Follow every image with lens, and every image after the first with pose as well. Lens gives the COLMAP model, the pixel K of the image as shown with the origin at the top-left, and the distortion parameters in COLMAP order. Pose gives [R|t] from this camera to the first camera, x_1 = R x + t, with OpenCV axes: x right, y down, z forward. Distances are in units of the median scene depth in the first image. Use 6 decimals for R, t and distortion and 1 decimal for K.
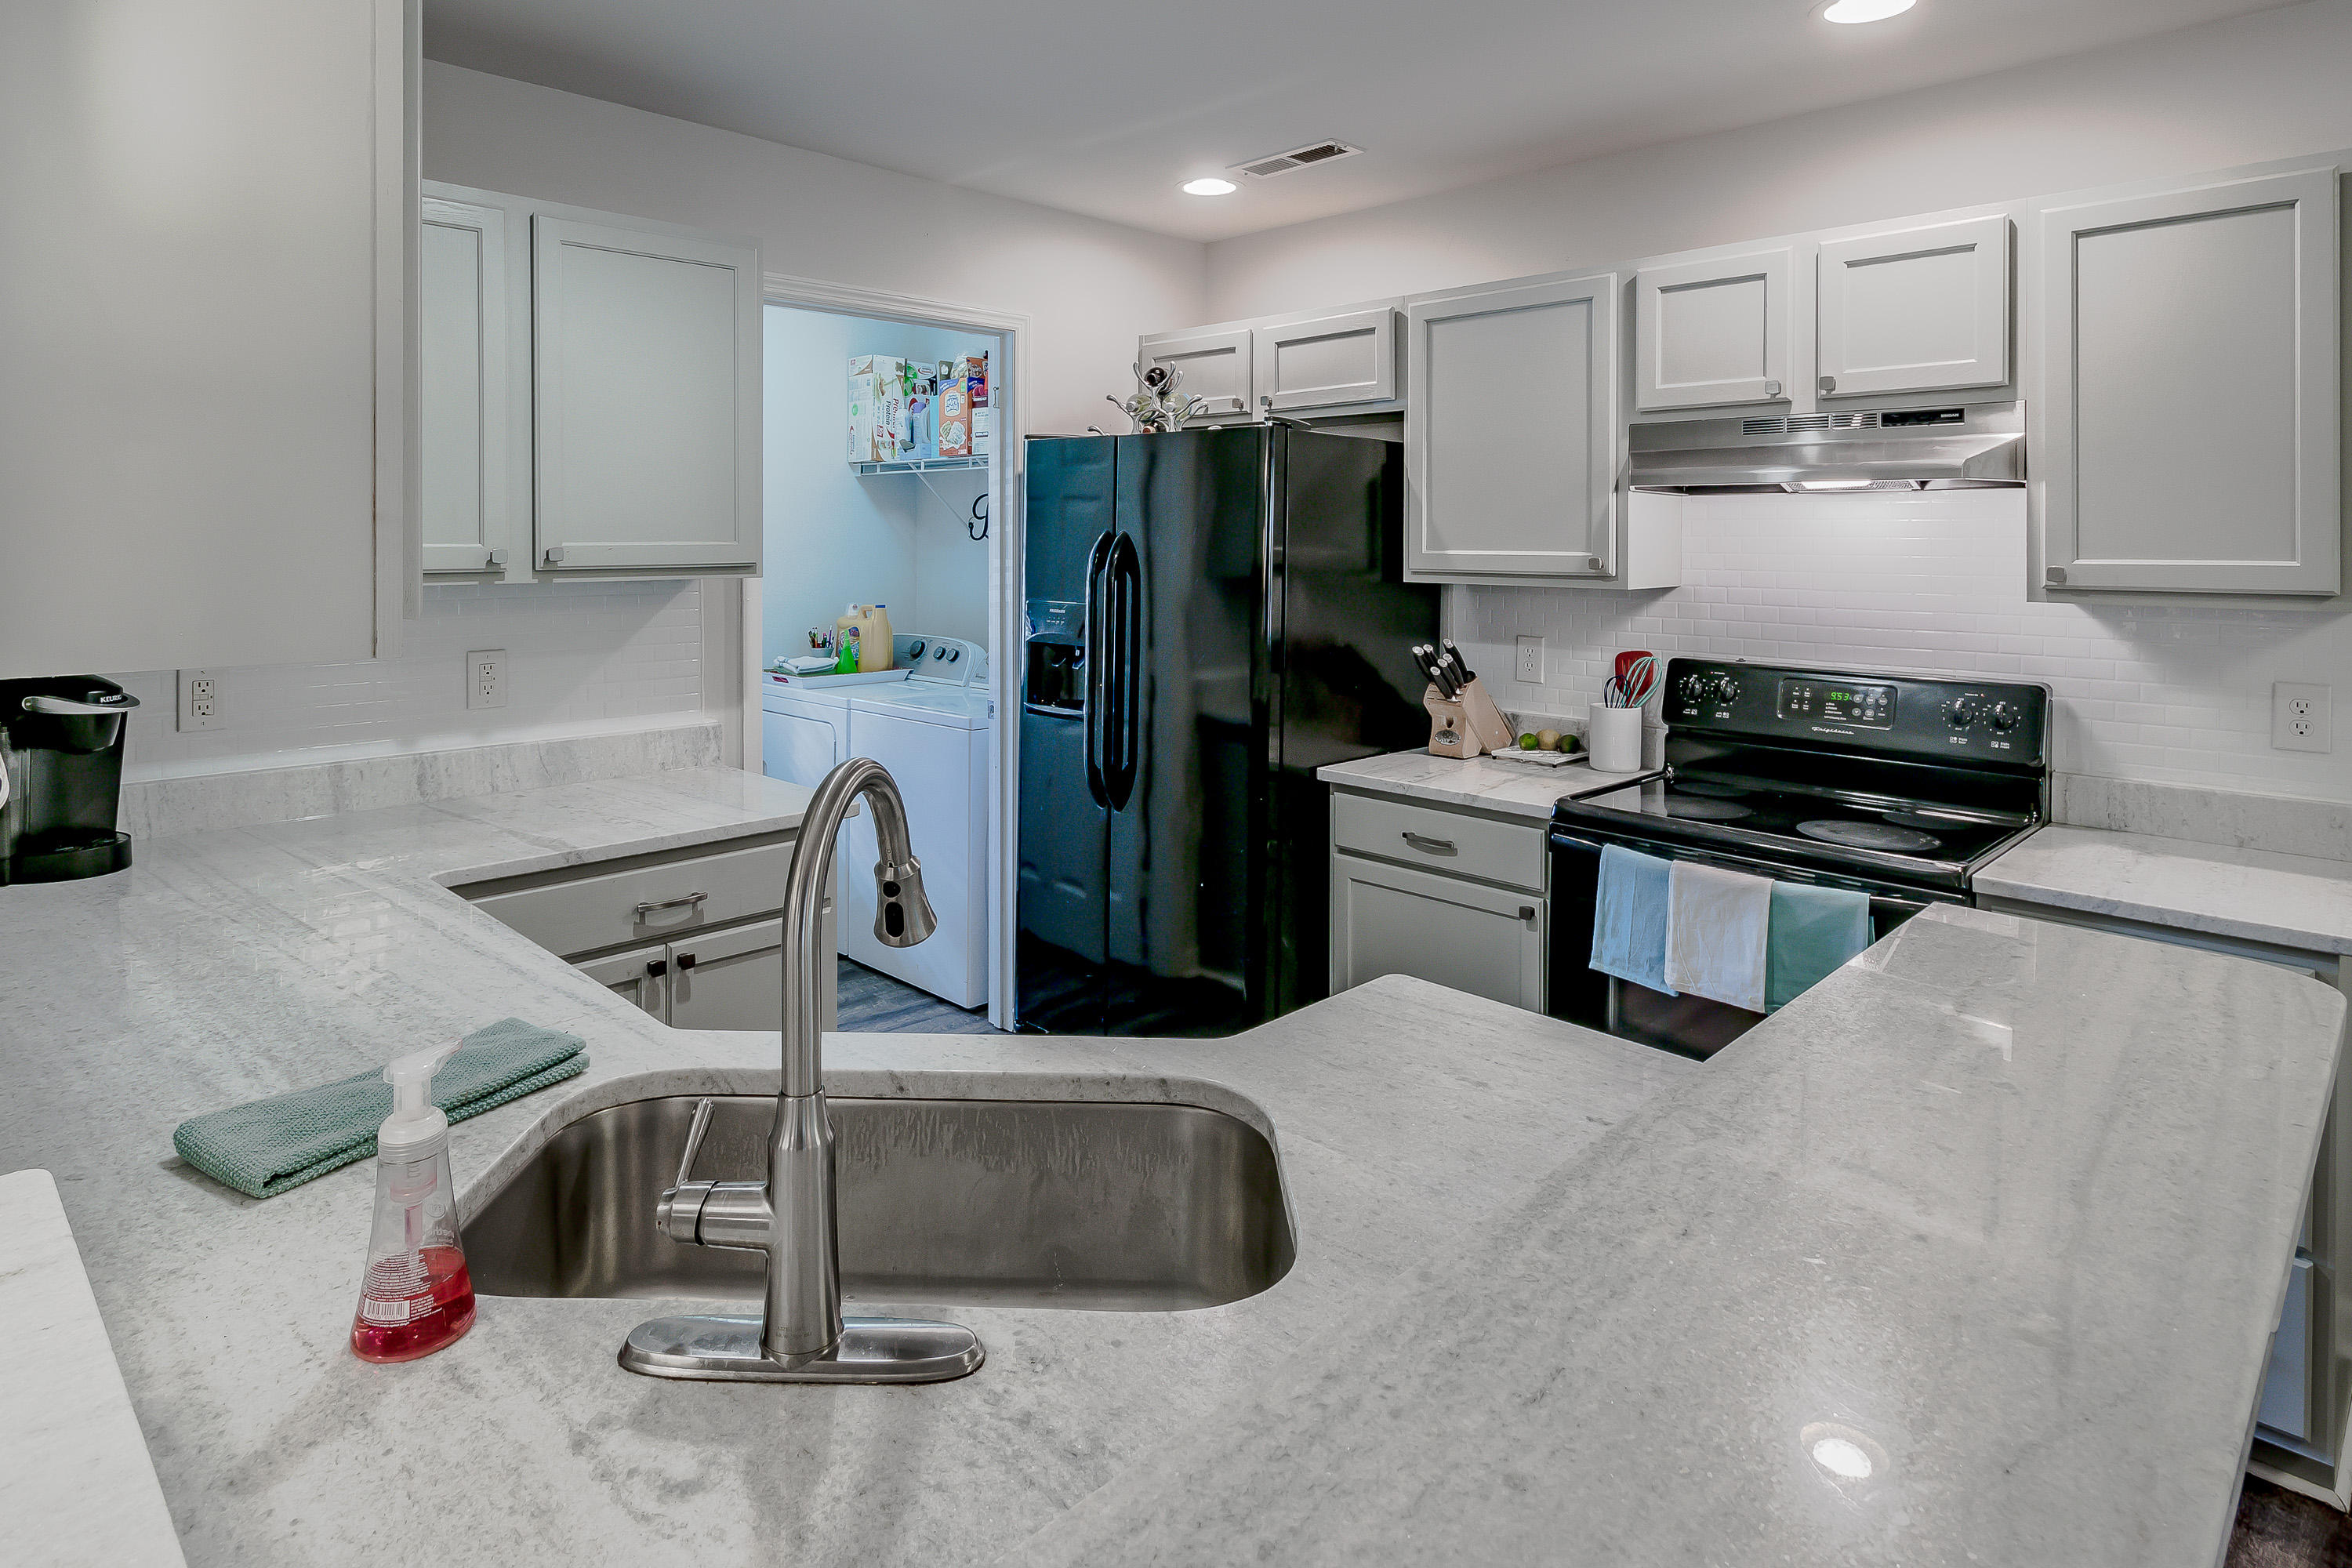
lens RADIAL K [[1274.9, 0, 1168.9], [0, 1274.9, 542.9], [0, 0, 1]] dist [0.002024, -0.000227]
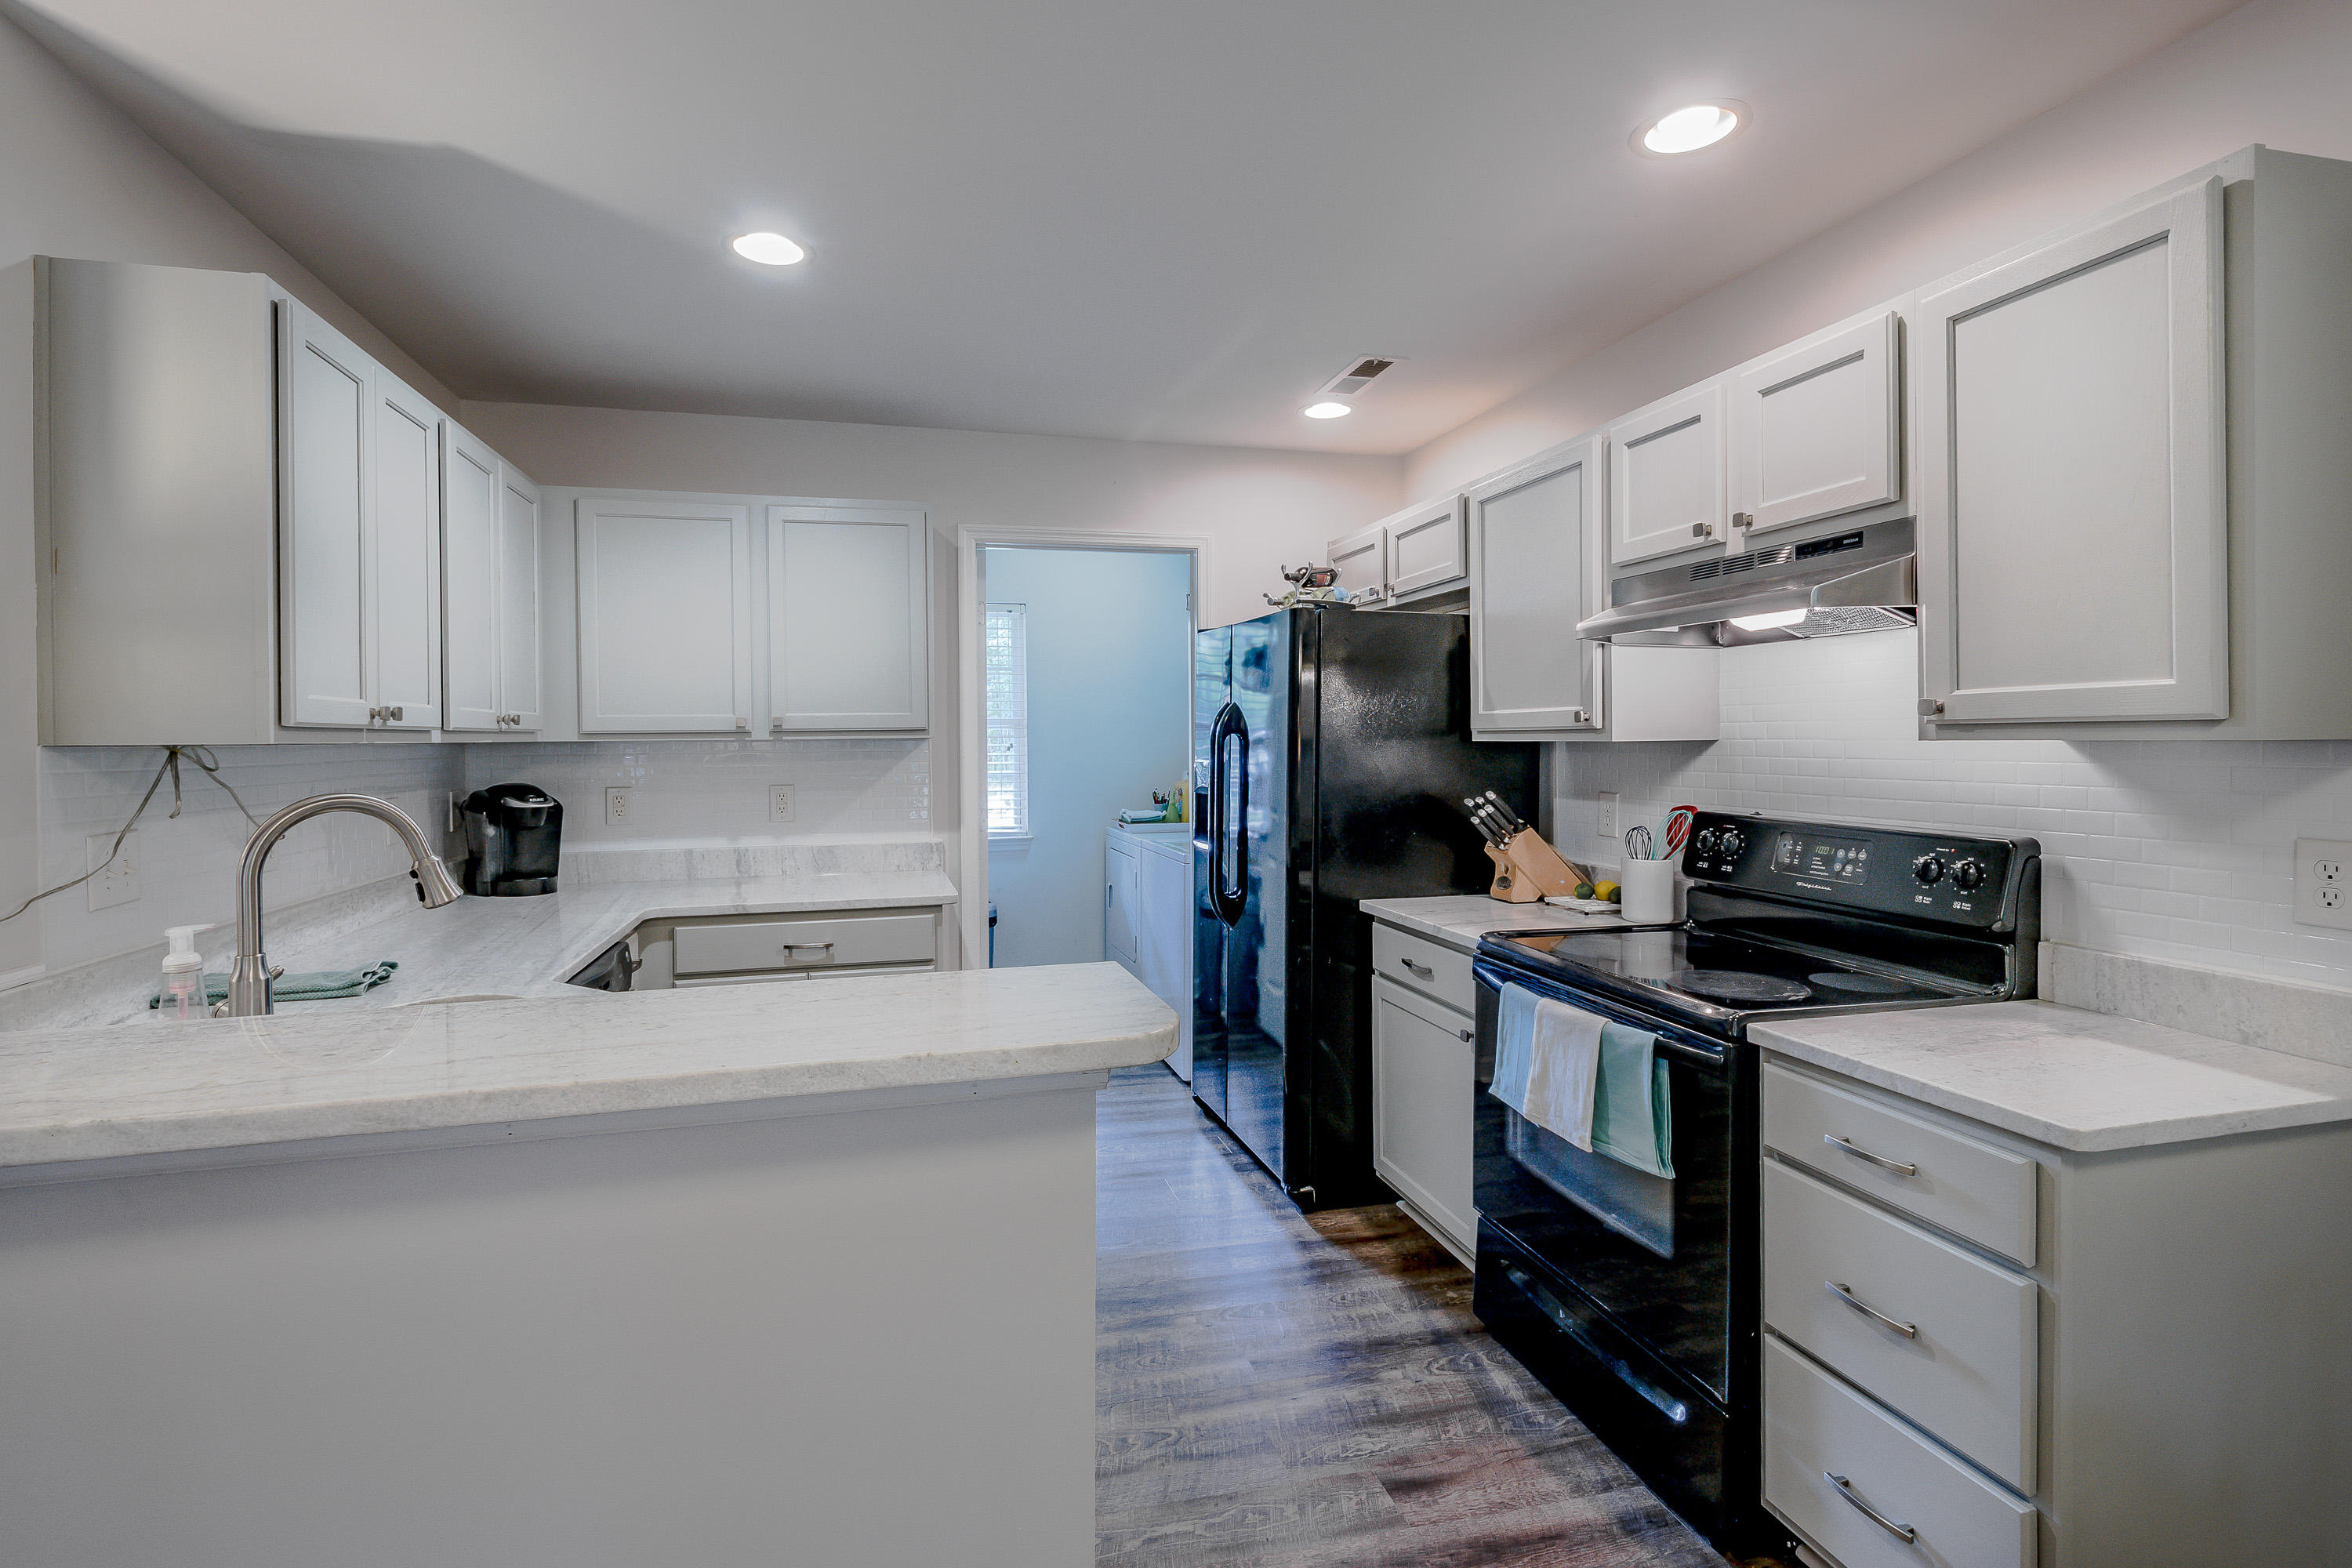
lens RADIAL K [[1076.1, 0, 1181.9], [0, 1076.1, 743.2], [0, 0, 1]] dist [-0.002043, -0.000563]
pose [[0.873099, -0.010194, -0.487436, 0.456073], [0.010767, 0.999941, -0.001626, 0.034000], [0.487424, -0.003828, 0.873157, 0.069140]]
